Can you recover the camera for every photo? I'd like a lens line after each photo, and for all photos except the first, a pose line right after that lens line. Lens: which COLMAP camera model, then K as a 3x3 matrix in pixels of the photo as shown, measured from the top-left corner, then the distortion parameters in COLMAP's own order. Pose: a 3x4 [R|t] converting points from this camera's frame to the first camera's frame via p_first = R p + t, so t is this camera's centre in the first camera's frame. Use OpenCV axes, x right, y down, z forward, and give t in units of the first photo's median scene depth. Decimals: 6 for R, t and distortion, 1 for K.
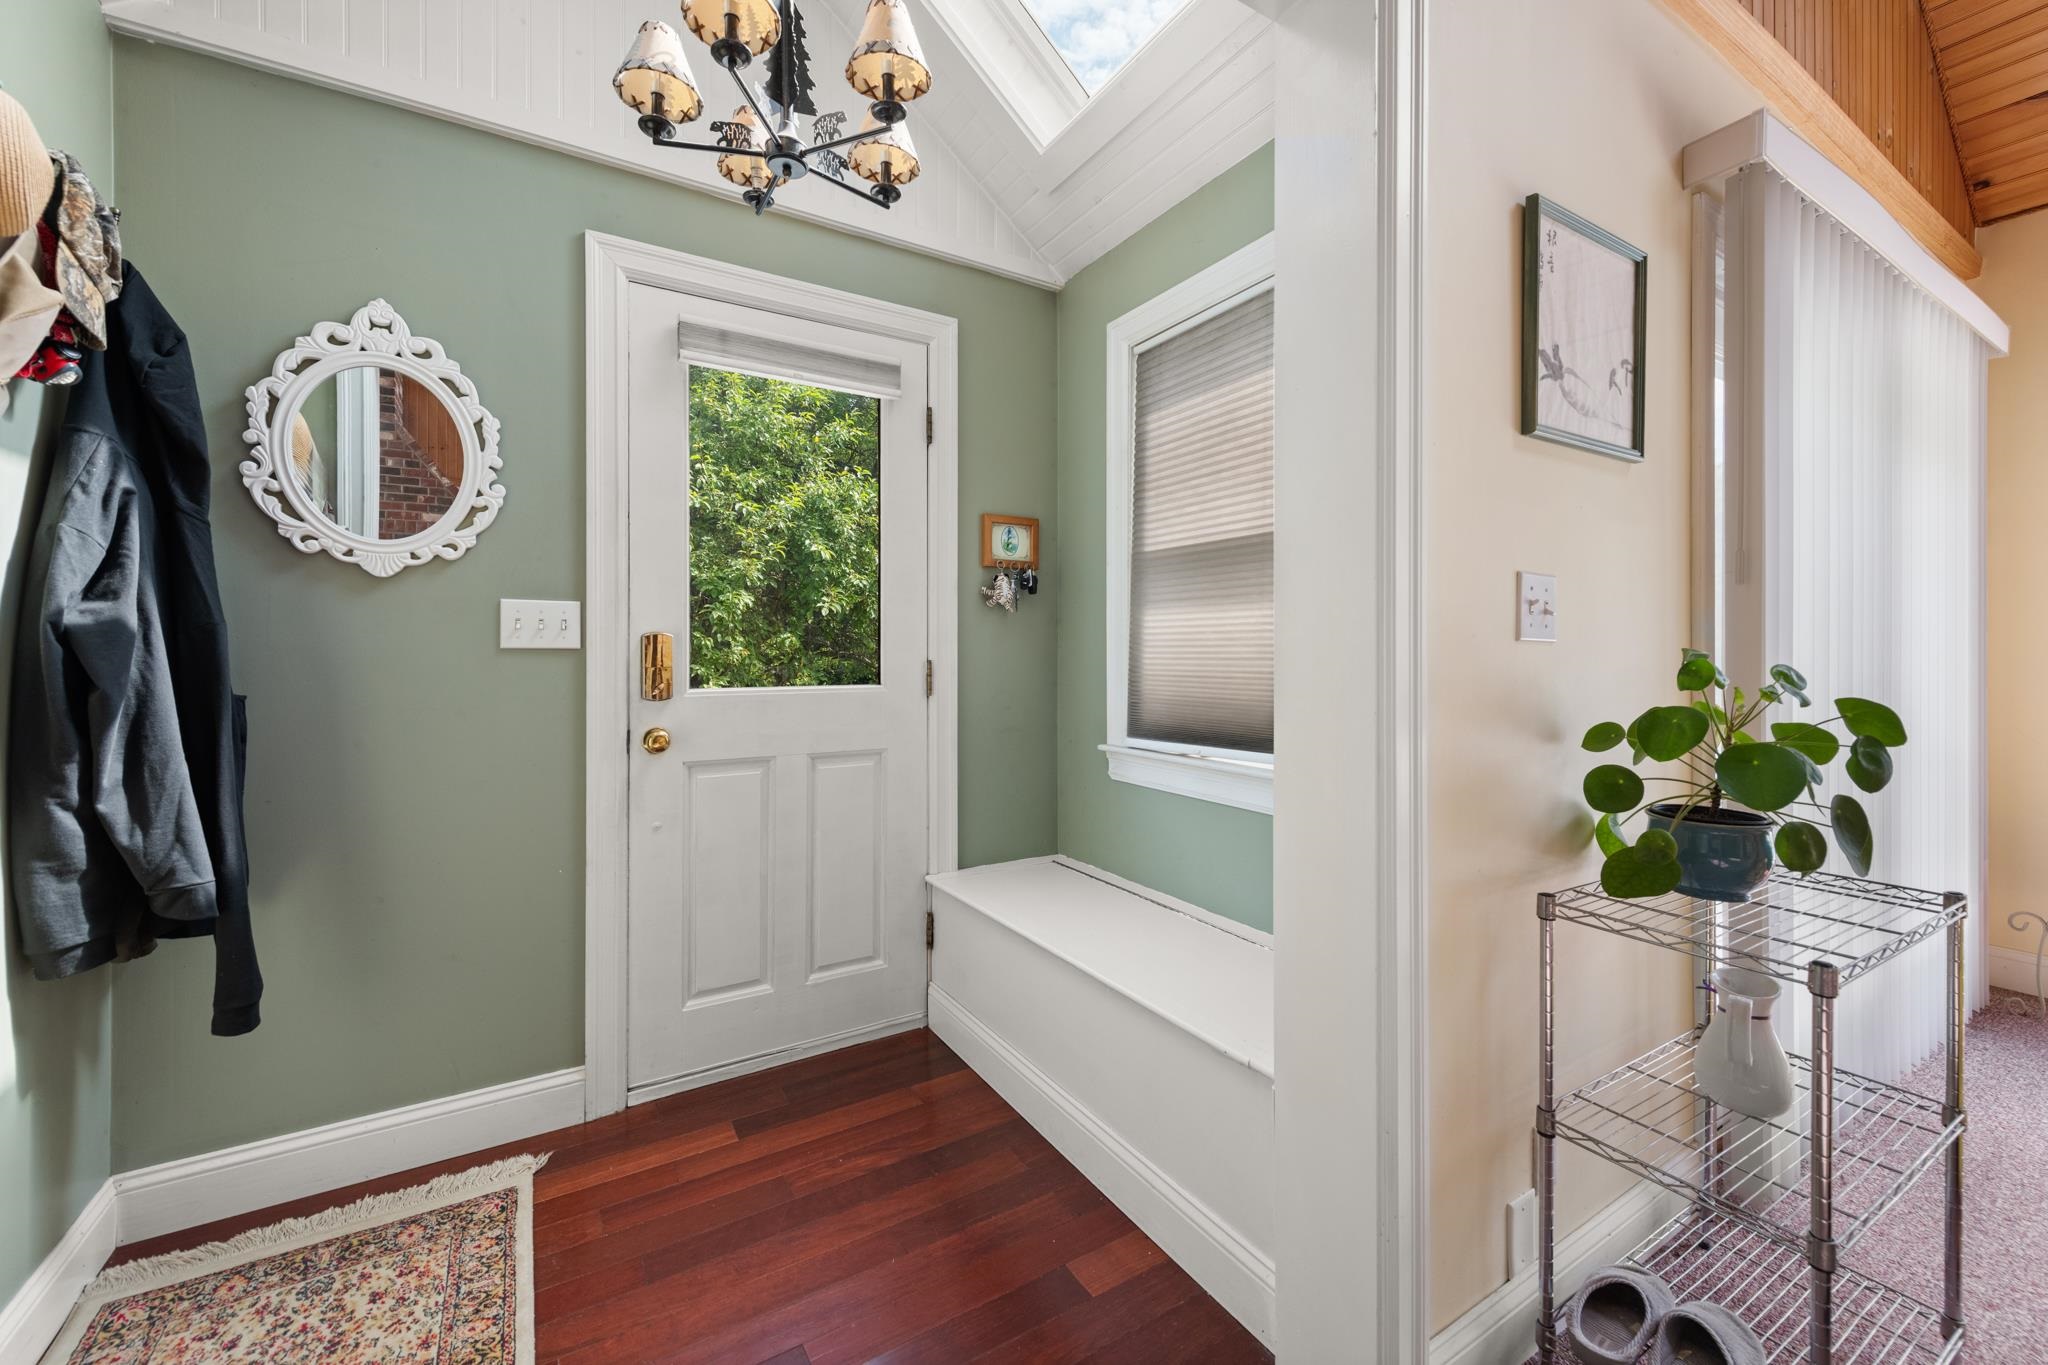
lens RADIAL K [[802.9, 0, 1013.7], [0, 802.9, 652.6], [0, 0, 1]] dist [0.008811, -0.003106]
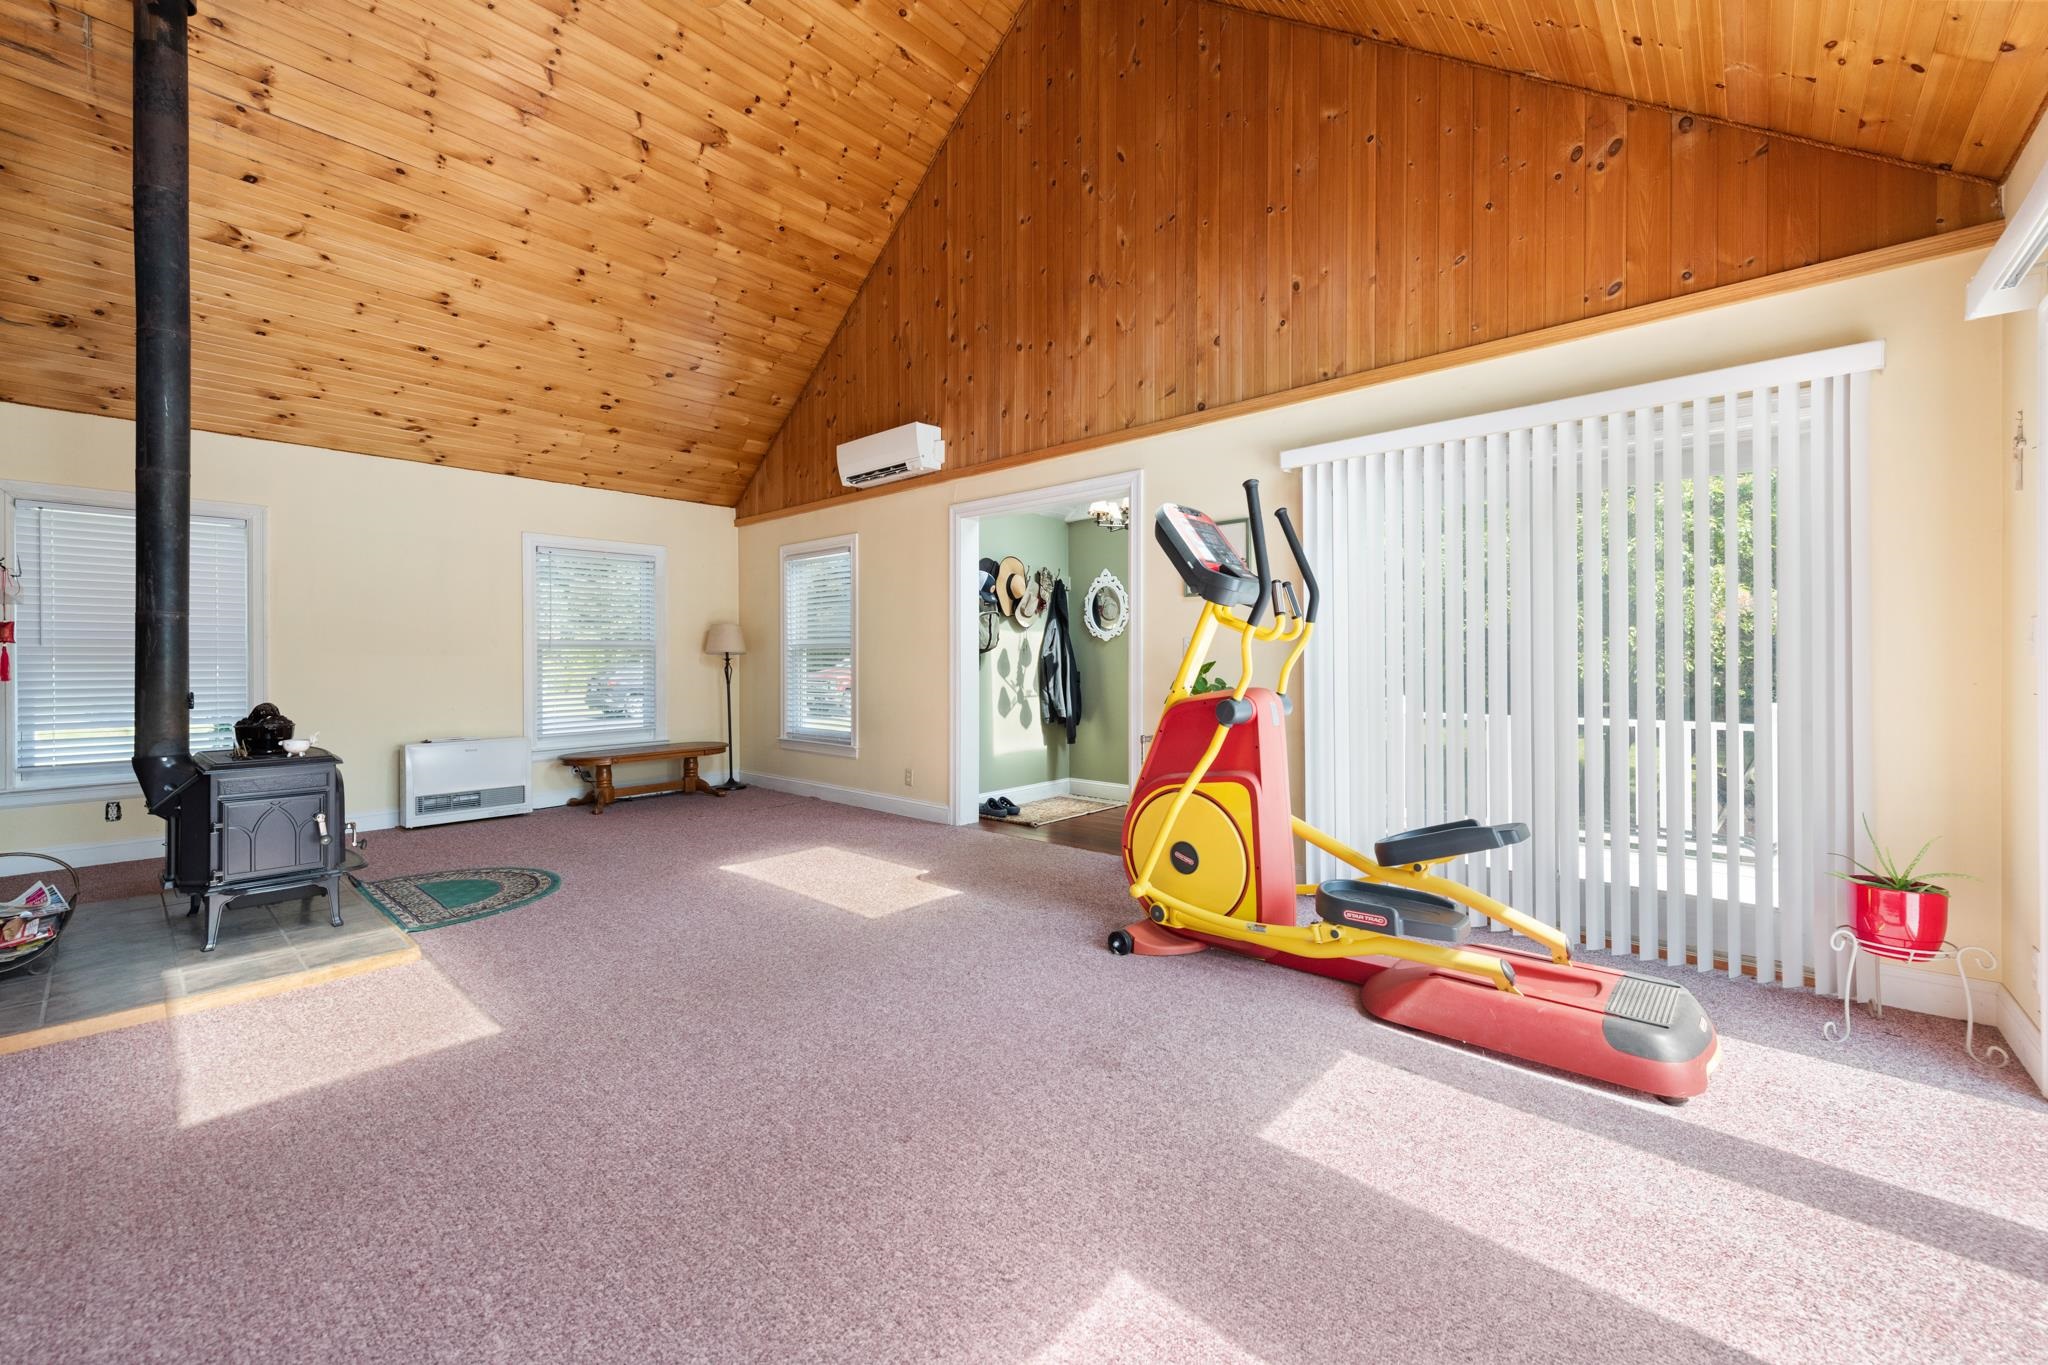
lens RADIAL K [[802.9, 0, 1023.3], [0, 802.9, 666.6], [0, 0, 1]] dist [0.008811, -0.003106]
pose [[0.305848, 0.002438, -0.952077, 2.712406], [0.005715, 0.999974, 0.004396, 0.005613], [0.952063, -0.006786, 0.305826, -0.535244]]
